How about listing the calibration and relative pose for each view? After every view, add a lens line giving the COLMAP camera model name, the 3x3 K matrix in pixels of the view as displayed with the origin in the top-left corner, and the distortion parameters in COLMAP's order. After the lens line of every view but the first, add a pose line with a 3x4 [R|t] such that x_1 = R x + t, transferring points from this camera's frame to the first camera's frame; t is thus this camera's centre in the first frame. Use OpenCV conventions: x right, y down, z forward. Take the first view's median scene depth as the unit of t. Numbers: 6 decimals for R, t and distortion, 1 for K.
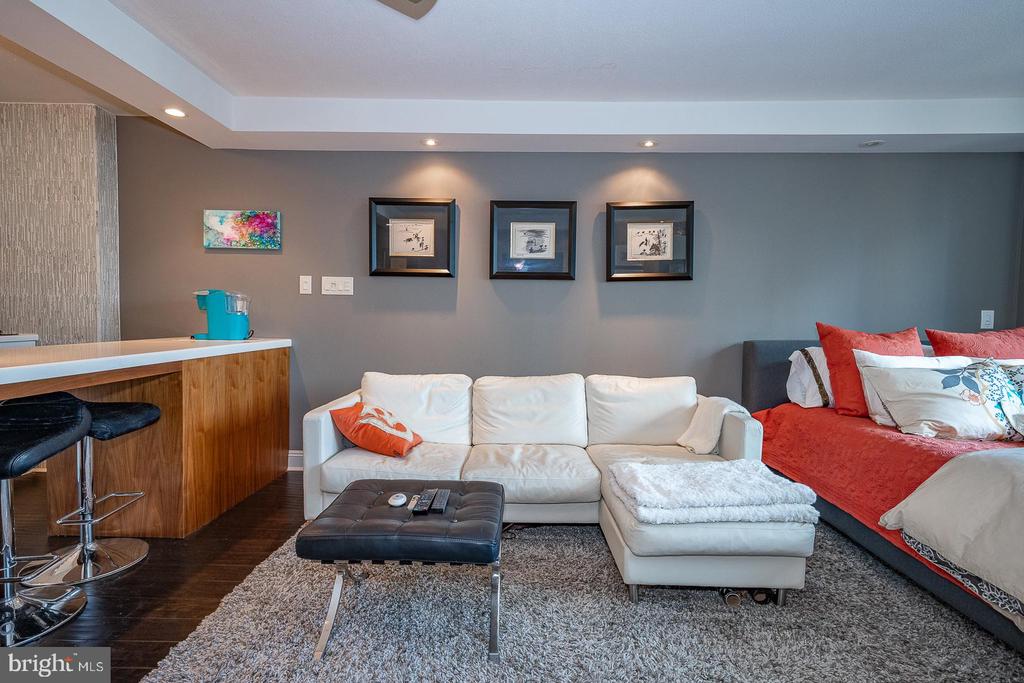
lens RADIAL K [[509.9, 0, 512.0], [0, 509.9, 341.5], [0, 0, 1]] dist [0.003042, 0.000879]
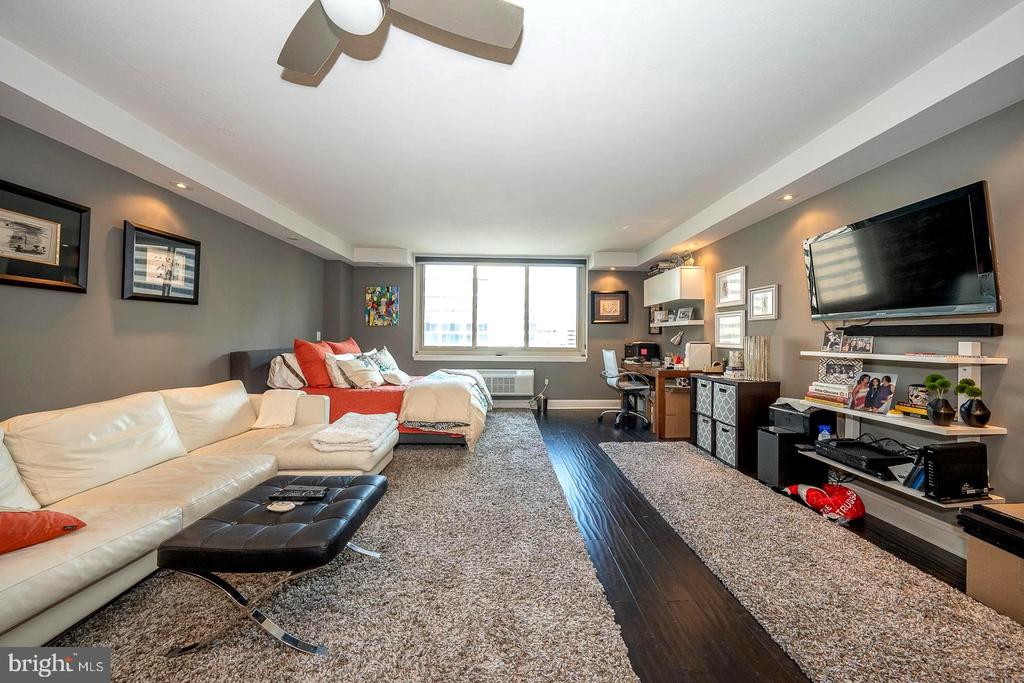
lens RADIAL K [[353.2, 0, 512.0], [0, 353.2, 341.5], [0, 0, 1]] dist [-0.029867, 0.006225]
pose [[-0.037713, -0.018727, 0.999113, -0.515303], [0.035423, 0.999171, 0.020065, -0.021589], [-0.998661, 0.036148, -0.037019, 0.276369]]
